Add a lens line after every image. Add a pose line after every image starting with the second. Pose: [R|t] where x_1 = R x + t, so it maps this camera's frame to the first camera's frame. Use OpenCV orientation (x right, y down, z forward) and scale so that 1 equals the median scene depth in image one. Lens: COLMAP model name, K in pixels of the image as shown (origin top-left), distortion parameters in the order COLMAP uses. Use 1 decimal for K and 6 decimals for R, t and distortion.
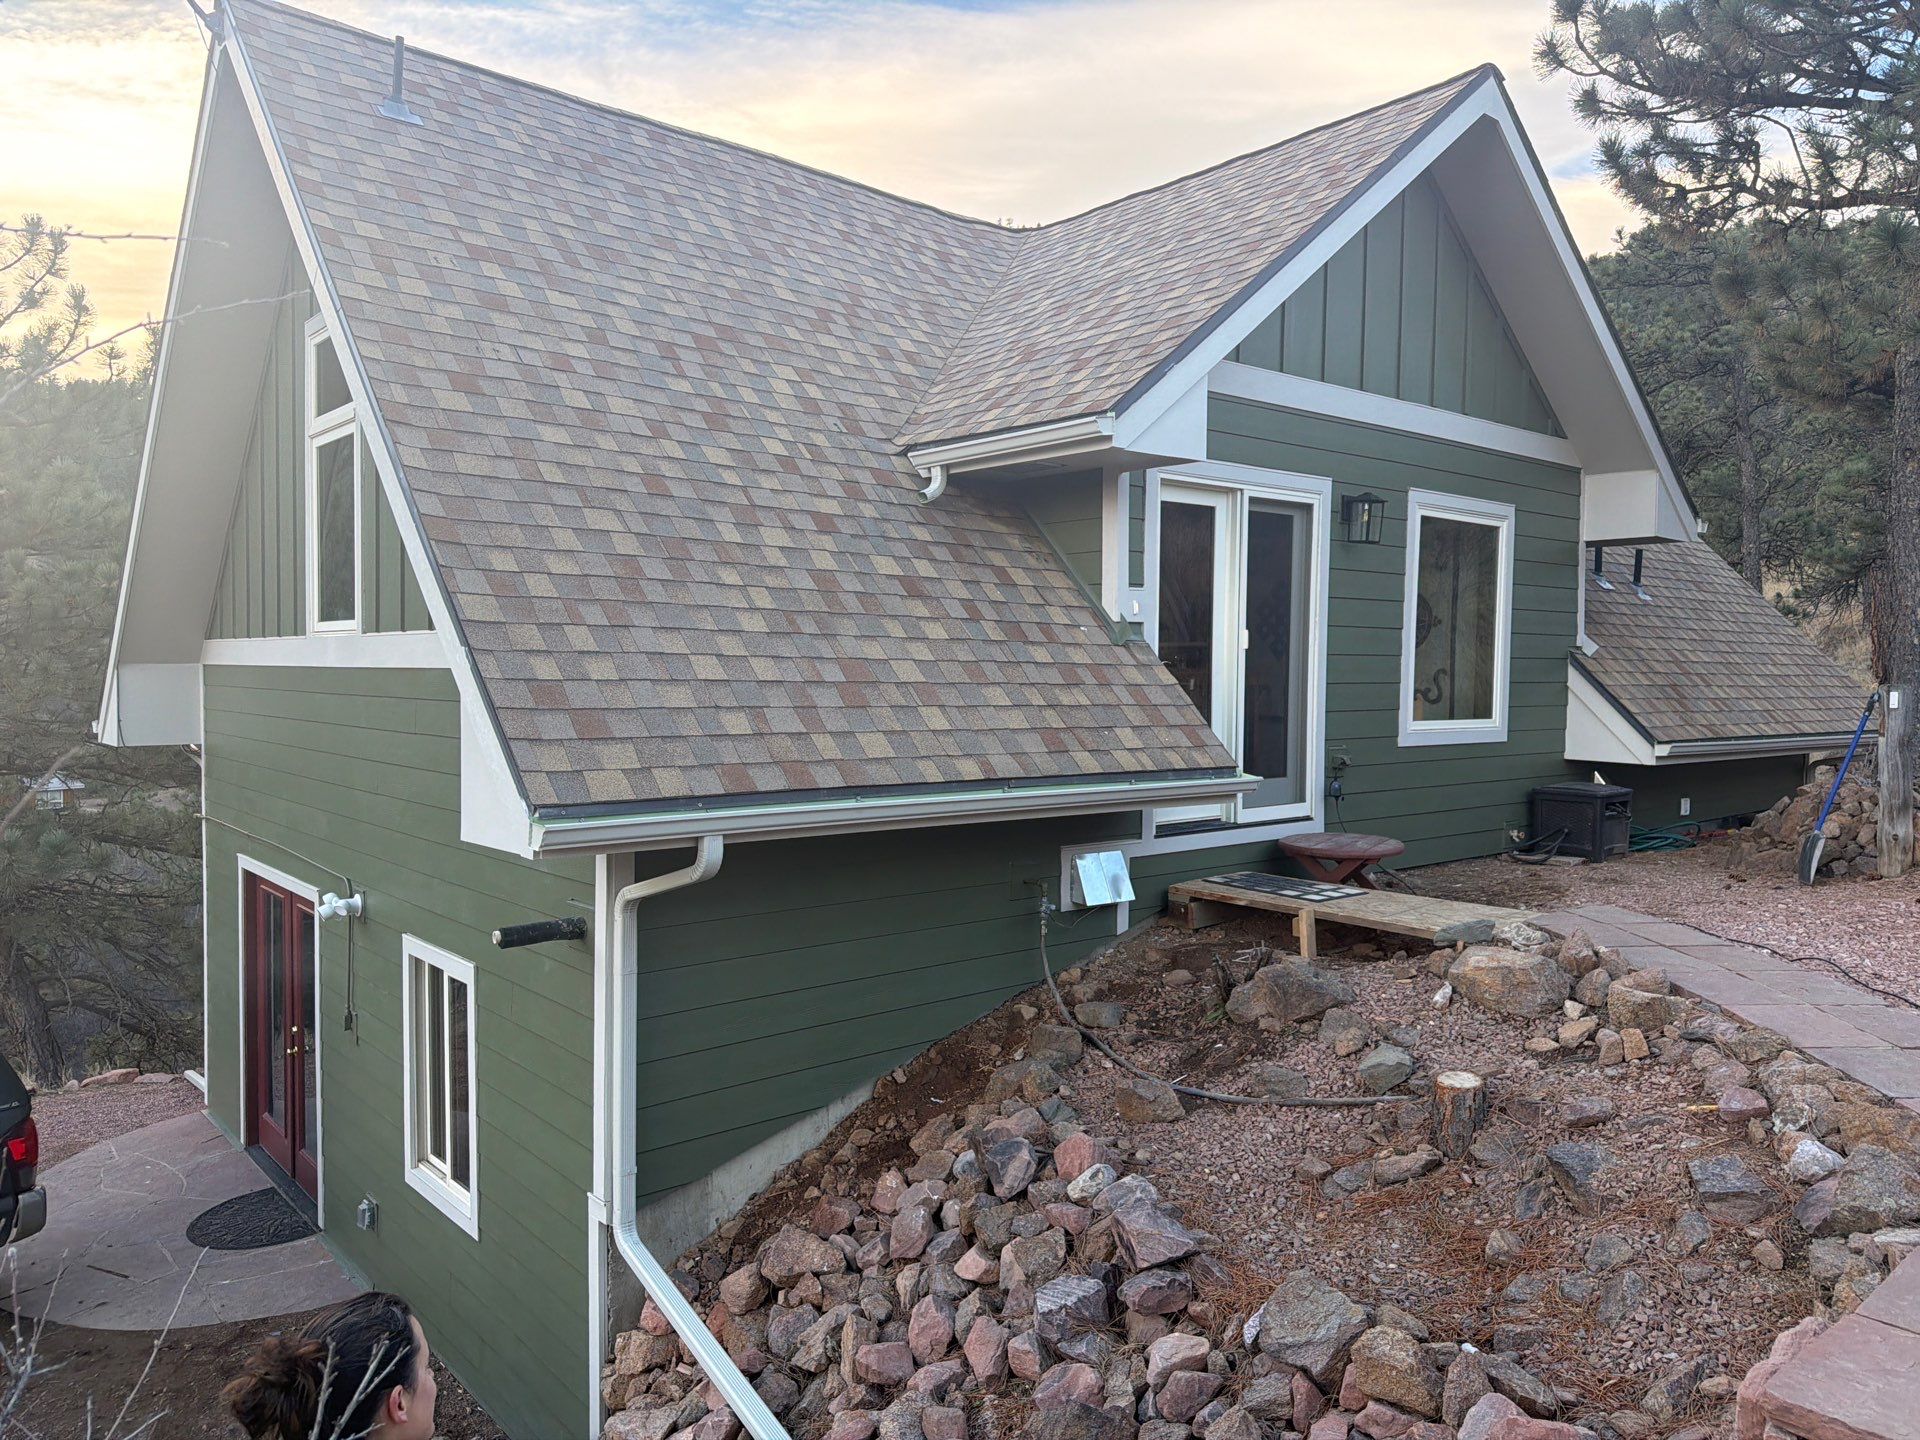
lens RADIAL K [[1368.7, 0, 960.5], [0, 1368.7, 722.1], [0, 0, 1]] dist [0.061074, -0.078426]
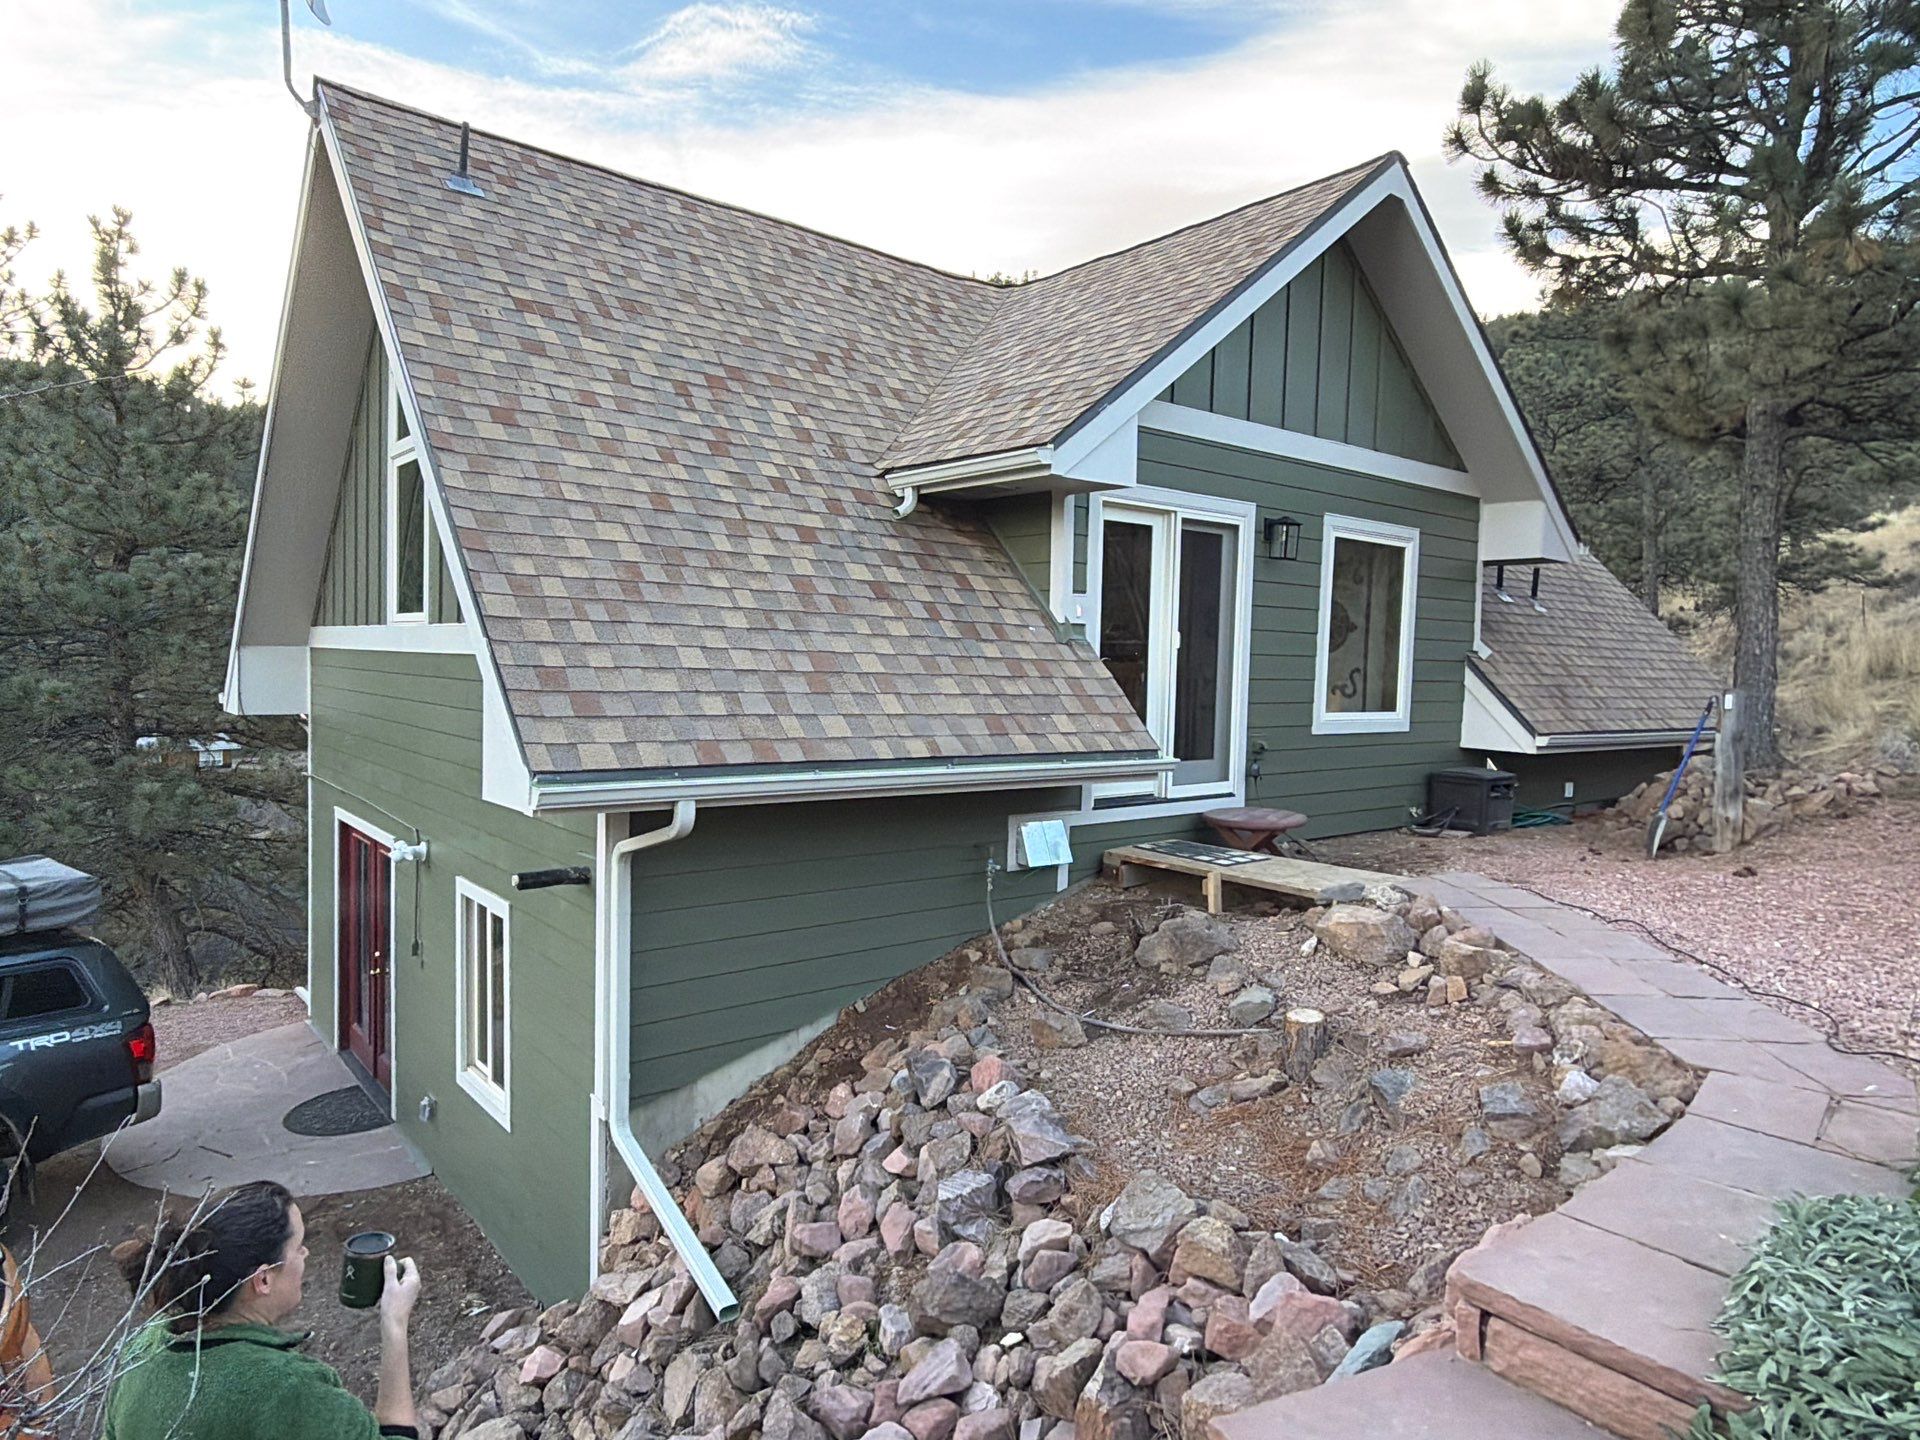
lens RADIAL K [[1186.1, 0, 959.8], [0, 1186.1, 719.8], [0, 0, 1]] dist [0.001638, -0.002778]
pose [[0.999625, 0.017471, -0.021067, 0.050265], [-0.017213, 0.999776, 0.012329, -0.002144], [0.021277, -0.011962, 0.999702, -0.015009]]
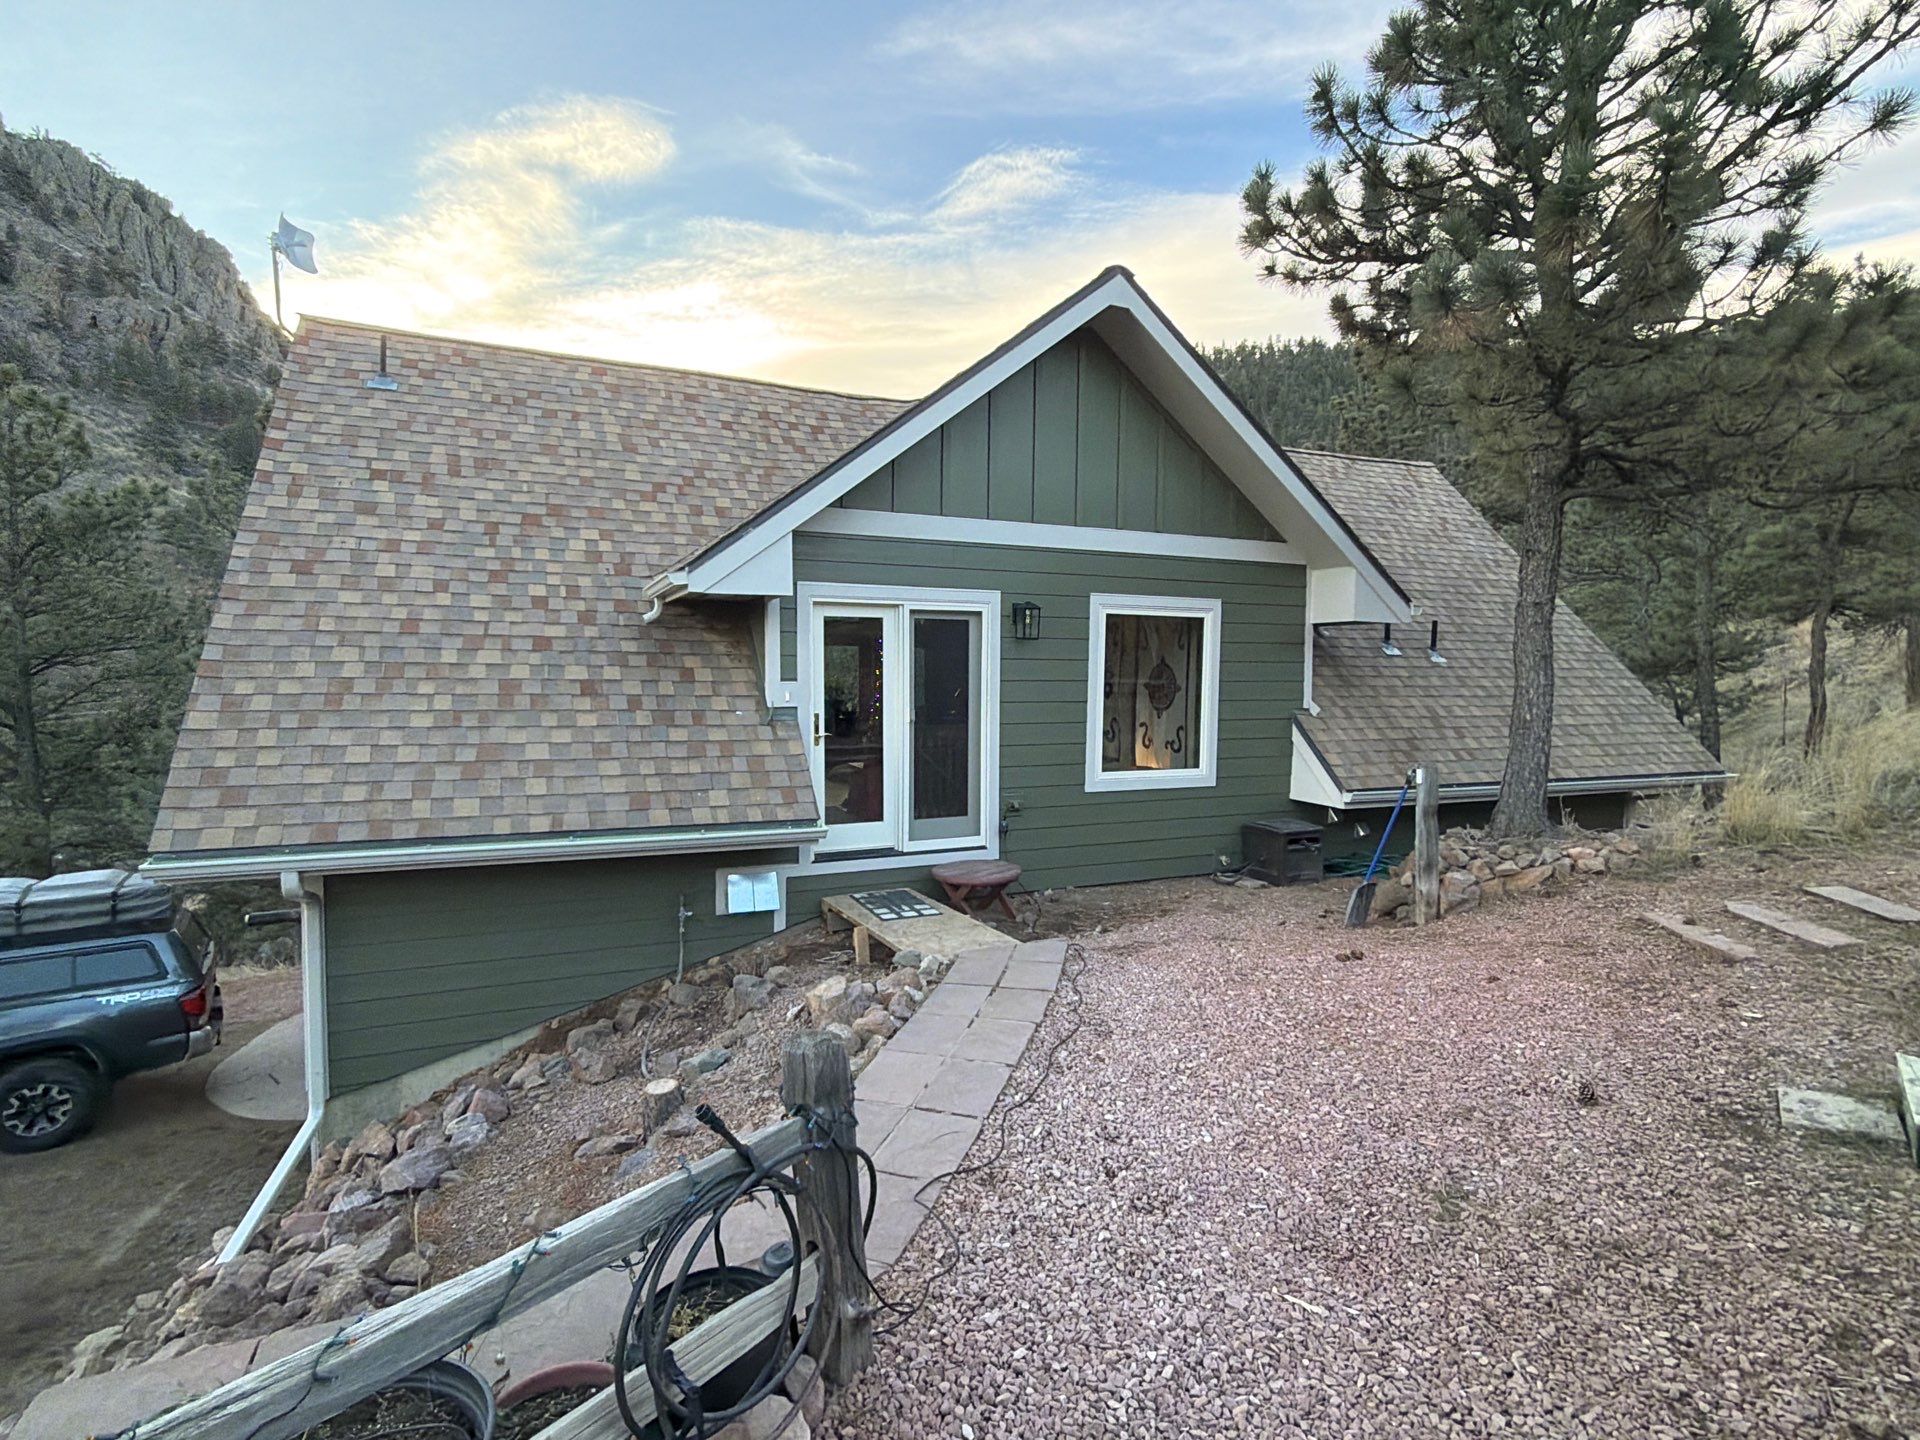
lens RADIAL K [[970.8, 0, 957.7], [0, 970.8, 721.7], [0, 0, 1]] dist [-0.003044, 0.000196]
pose [[0.959236, 0.015375, -0.282189, 0.566326], [-0.011850, 0.999829, 0.014195, -0.073992], [0.282359, -0.010273, 0.959254, 0.108402]]
